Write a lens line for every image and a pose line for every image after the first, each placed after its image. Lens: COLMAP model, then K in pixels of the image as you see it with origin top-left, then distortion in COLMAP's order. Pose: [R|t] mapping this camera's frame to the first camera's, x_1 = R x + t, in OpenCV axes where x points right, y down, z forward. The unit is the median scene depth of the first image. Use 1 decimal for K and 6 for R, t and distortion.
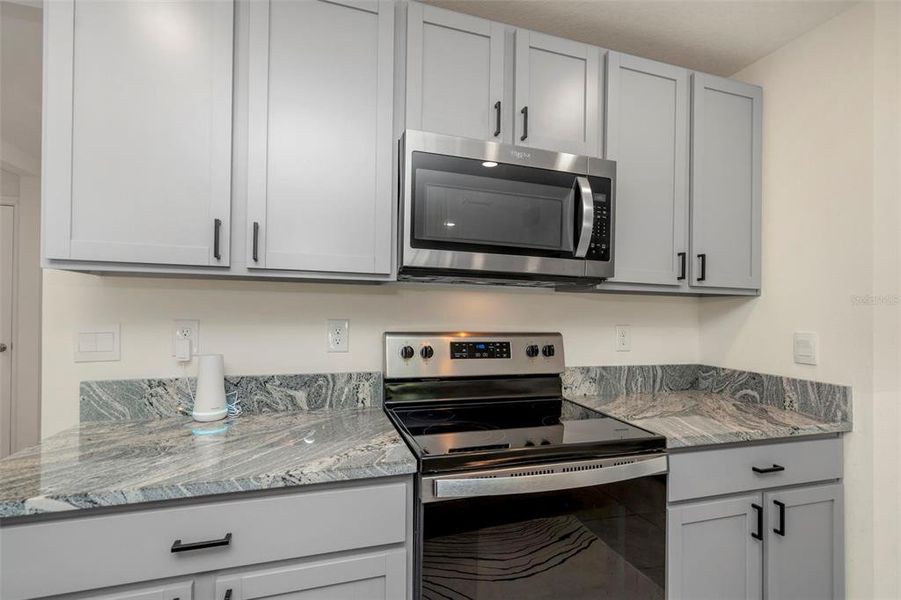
lens RADIAL K [[412.8, 0, 450.5], [0, 412.8, 300.0], [0, 0, 1]] dist [0.000524, 0.000329]
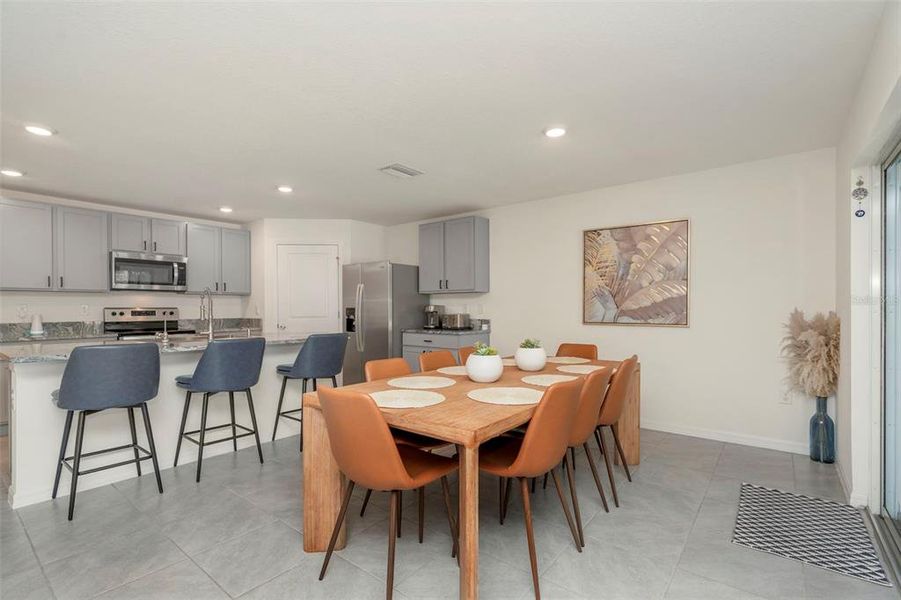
lens RADIAL K [[404.9, 0, 453.4], [0, 404.9, 306.8], [0, 0, 1]] dist [-0.018225, 0.000427]
pose [[0.826036, -0.023260, 0.563137, 0.316608], [0.007617, 0.999518, 0.030111, 0.000203], [-0.563565, -0.020583, 0.825815, -2.933630]]
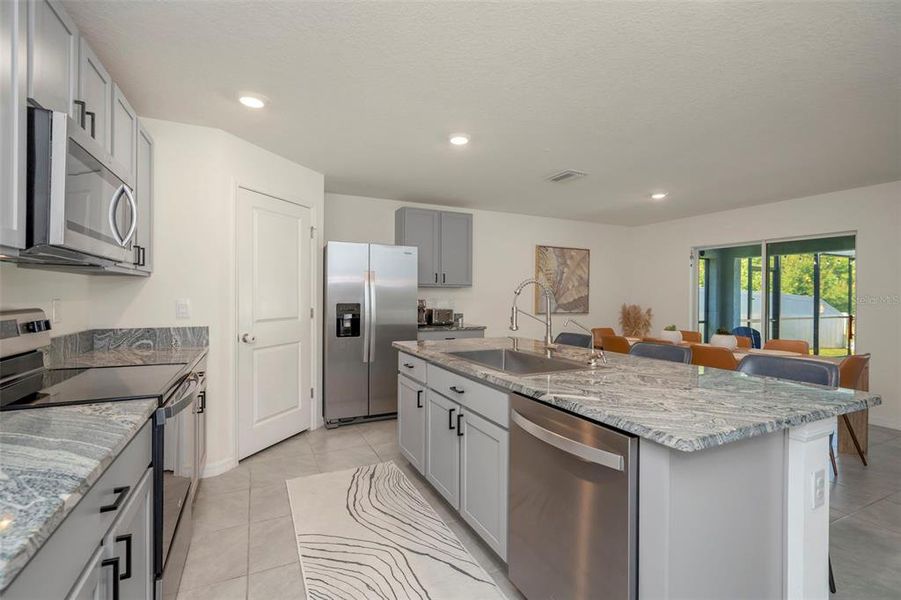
lens RADIAL K [[412.8, 0, 450.5], [0, 412.8, 300.0], [0, 0, 1]] dist [0.000524, 0.000329]
pose [[-0.143595, -0.033002, 0.989086, -1.032587], [-0.034511, 0.999003, 0.028322, -0.007142], [-0.989035, -0.030067, -0.144591, 0.152473]]
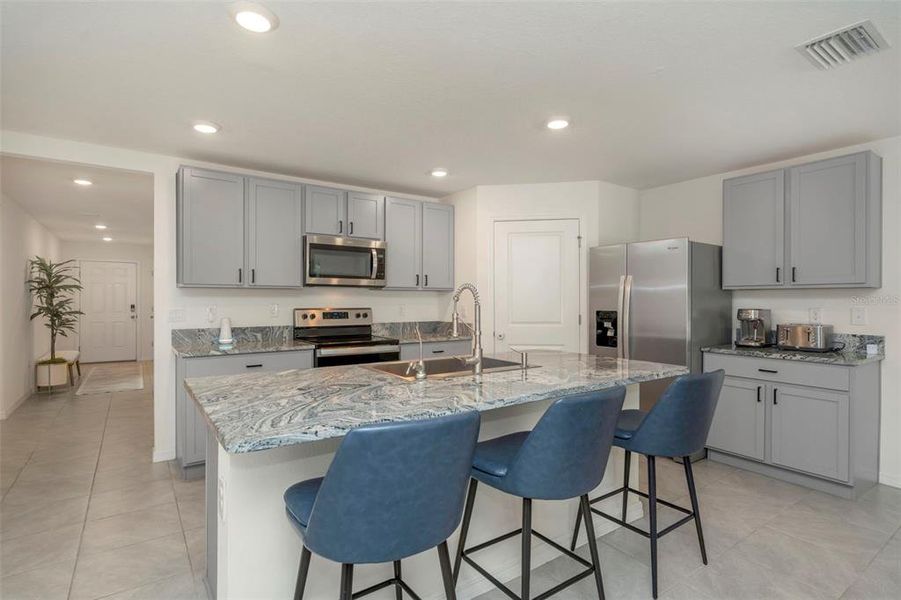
lens RADIAL K [[454.1, 0, 450.5], [0, 454.1, 300.0], [0, 0, 1]] dist [0.001178, 0.000542]
pose [[0.952510, -0.018221, 0.303962, -0.094755], [0.009736, 0.999520, 0.029406, -0.041154], [-0.304352, -0.025050, 0.952230, -1.788040]]
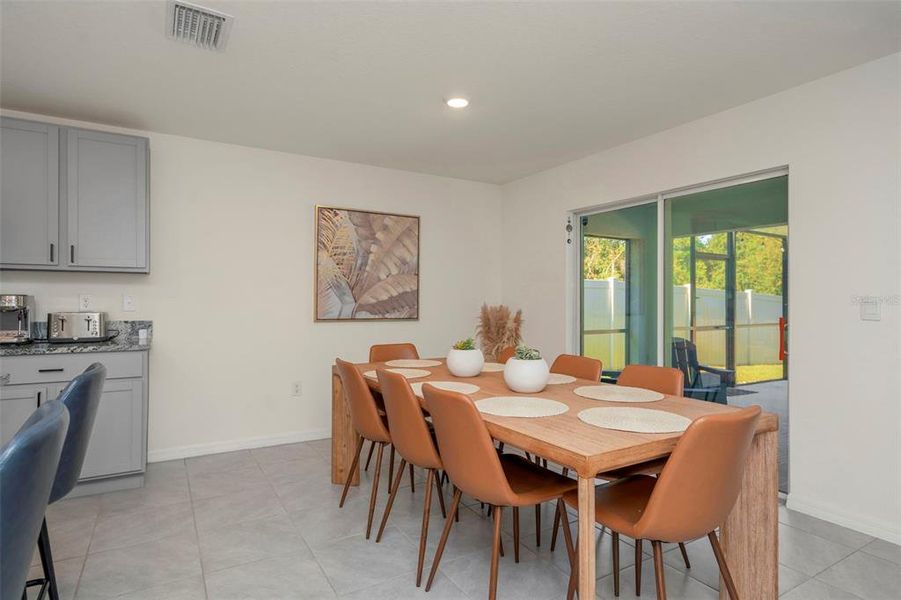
lens RADIAL K [[494.7, 0, 452.6], [0, 494.7, 296.8], [0, 0, 1]] dist [0.002022, 0.000535]
pose [[-0.233030, -0.013251, 0.972379, -0.200966], [-0.030853, 0.999505, 0.006227, 0.030393], [-0.971980, -0.028549, -0.233323, -1.267604]]
